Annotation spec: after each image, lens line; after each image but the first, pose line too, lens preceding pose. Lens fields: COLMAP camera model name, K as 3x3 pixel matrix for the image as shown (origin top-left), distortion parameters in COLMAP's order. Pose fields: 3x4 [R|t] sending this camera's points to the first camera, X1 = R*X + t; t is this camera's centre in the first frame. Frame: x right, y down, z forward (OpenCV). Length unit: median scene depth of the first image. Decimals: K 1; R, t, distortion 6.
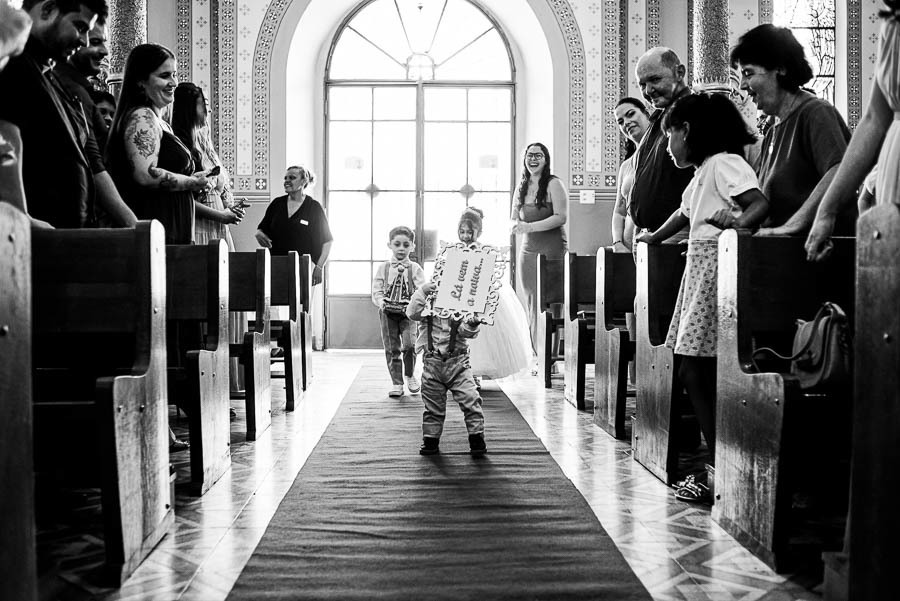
lens RADIAL K [[914.0, 0, 458.8], [0, 914.0, 301.6], [0, 0, 1]] dist [-0.104605, 0.147029]
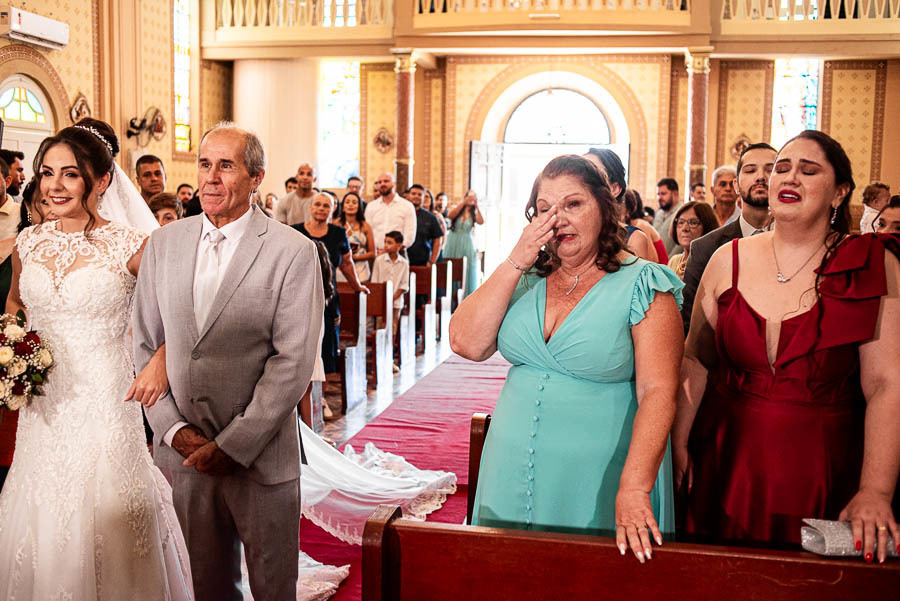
lens RADIAL K [[917.0, 0, 450.0], [0, 917.0, 300.5], [0, 0, 1]] dist [-0.087062, 0.107407]
pose [[0.973257, 0.044118, -0.225441, 0.170772], [-0.028274, 0.996929, 0.073031, -0.060936], [0.227970, -0.064704, 0.971516, -0.795267]]
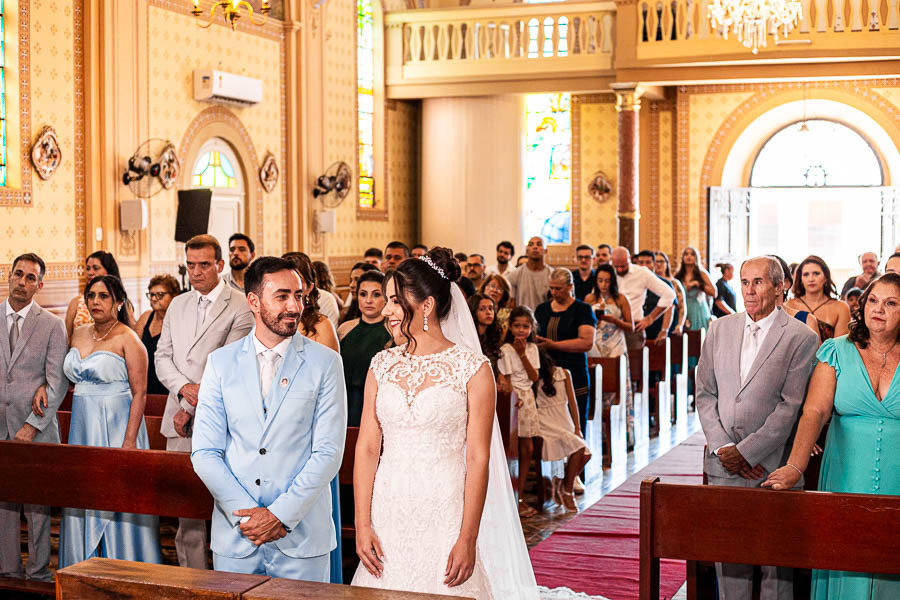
lens RADIAL K [[1357.5, 0, 450.0], [0, 1357.5, 300.0], [0, 0, 1]] dist [-0.074020, -0.106045]
pose [[0.920849, 0.015095, -0.389628, 0.257760], [-0.012534, 0.999880, 0.009115, -0.074628], [0.389719, -0.003510, 0.920927, -1.180327]]
